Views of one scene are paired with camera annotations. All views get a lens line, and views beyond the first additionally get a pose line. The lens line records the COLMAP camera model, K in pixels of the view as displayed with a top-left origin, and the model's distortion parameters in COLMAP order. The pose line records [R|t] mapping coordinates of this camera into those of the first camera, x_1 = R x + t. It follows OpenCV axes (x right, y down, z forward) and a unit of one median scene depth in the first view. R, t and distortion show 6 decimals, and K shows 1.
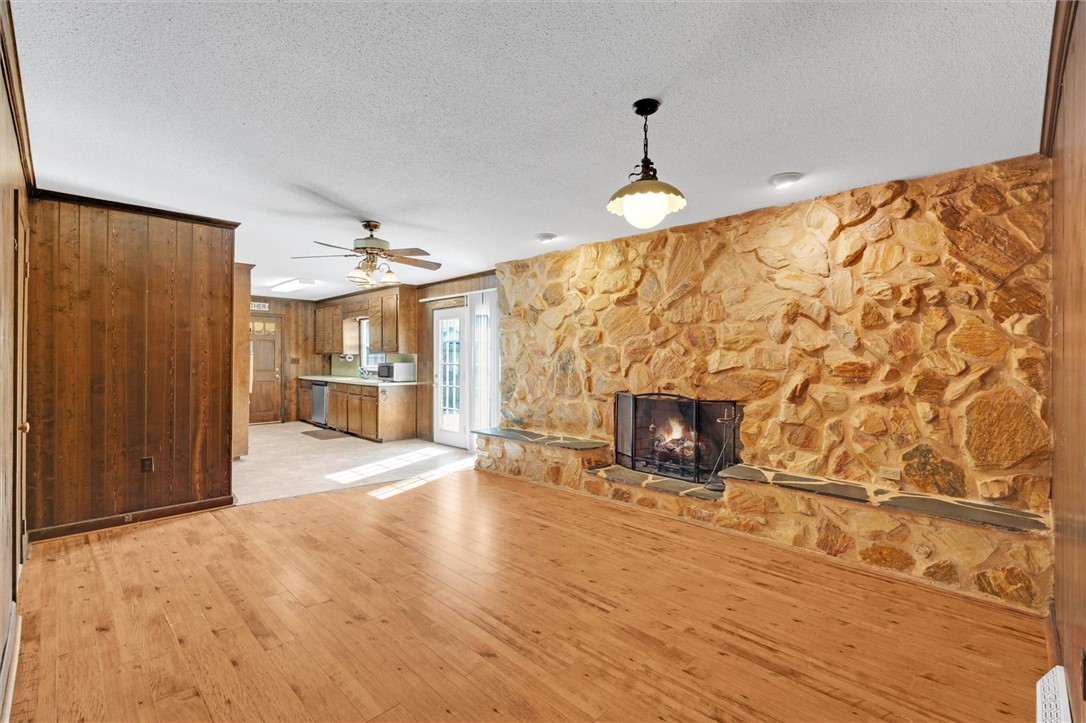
lens RADIAL K [[480.8, 0, 547.3], [0, 480.8, 357.7], [0, 0, 1]] dist [-0.008502, 0.000442]
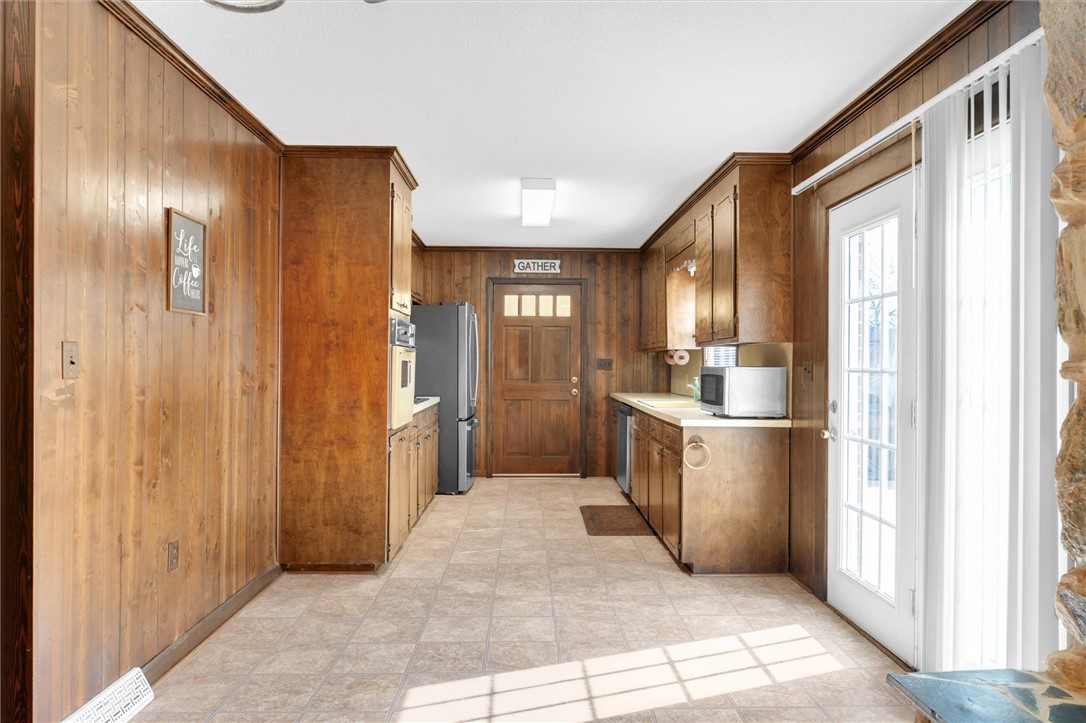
lens RADIAL K [[703.0, 0, 541.9], [0, 703.0, 364.3], [0, 0, 1]] dist [-0.003878, -0.000266]
pose [[0.715540, 0.003072, -0.698565, -0.063817], [-0.004221, 0.999991, 0.000075, 0.016742], [0.698559, 0.002895, 0.715547, 0.912526]]
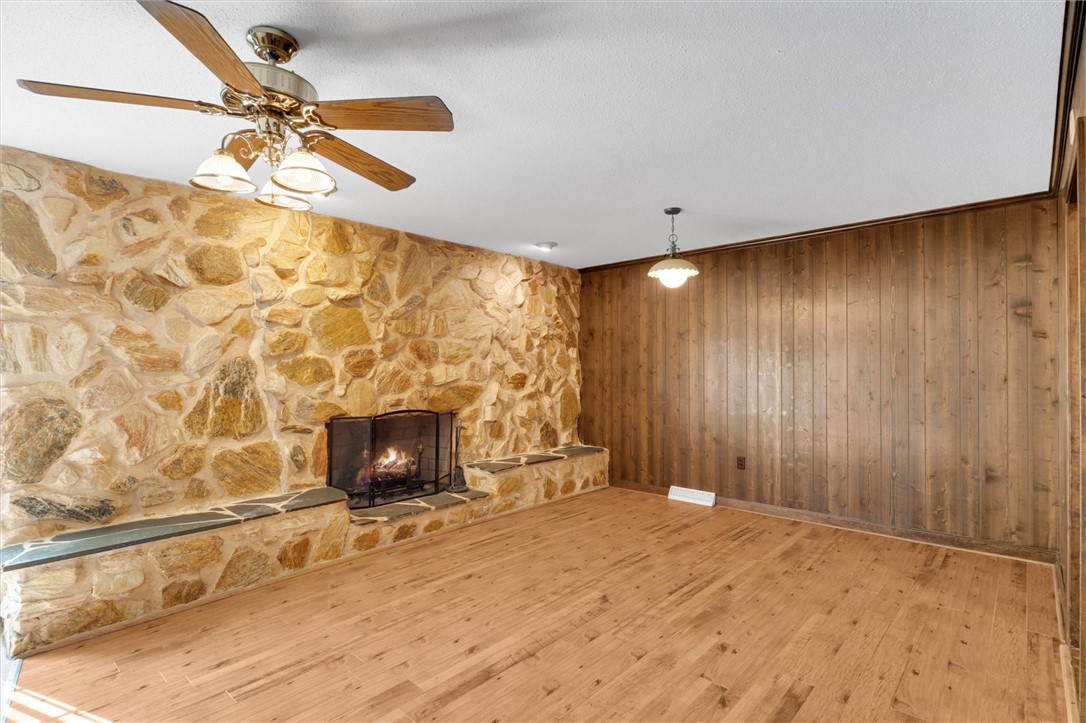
lens RADIAL K [[534.6, 0, 548.5], [0, 534.6, 365.7], [0, 0, 1]] dist [-0.003848, 0.000587]
pose [[-0.038462, 0.002226, 0.999258, -0.810805], [0.006131, 0.999979, -0.001991, -0.007298], [-0.999241, 0.006050, -0.038475, 0.781427]]
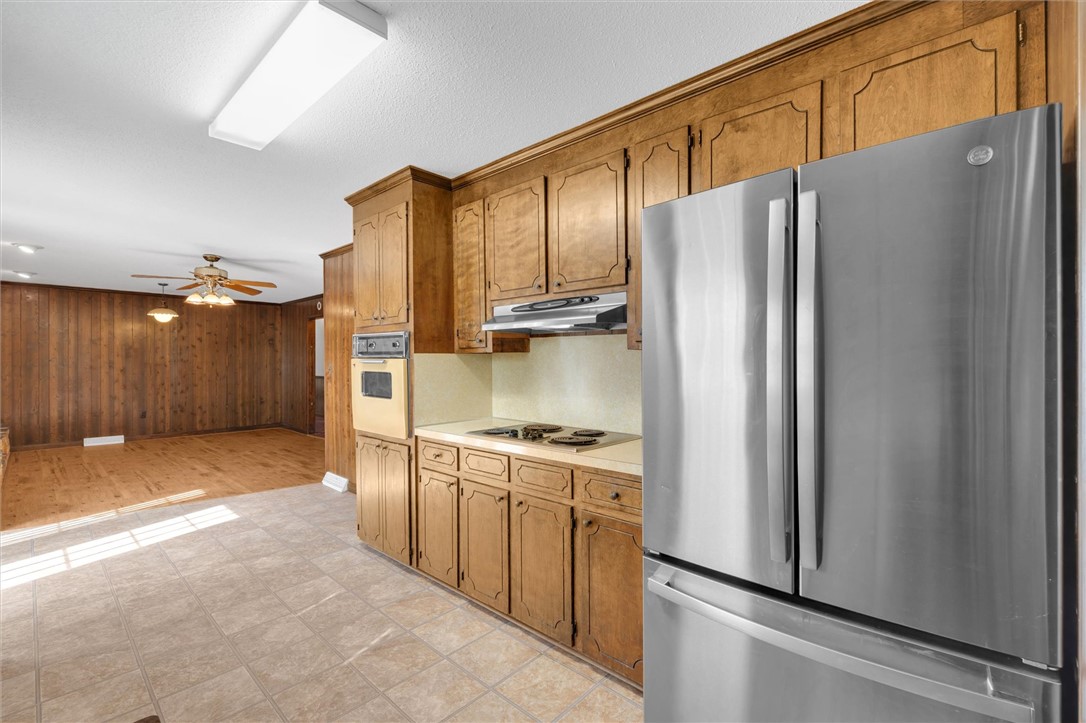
lens RADIAL K [[480.8, 0, 556.8], [0, 480.8, 366.5], [0, 0, 1]] dist [-0.008502, 0.000442]
pose [[-0.999091, 0.001224, -0.042603, -1.230690], [0.000760, 0.999940, 0.010897, -0.004813], [0.042614, 0.010855, -0.999033, 2.320784]]
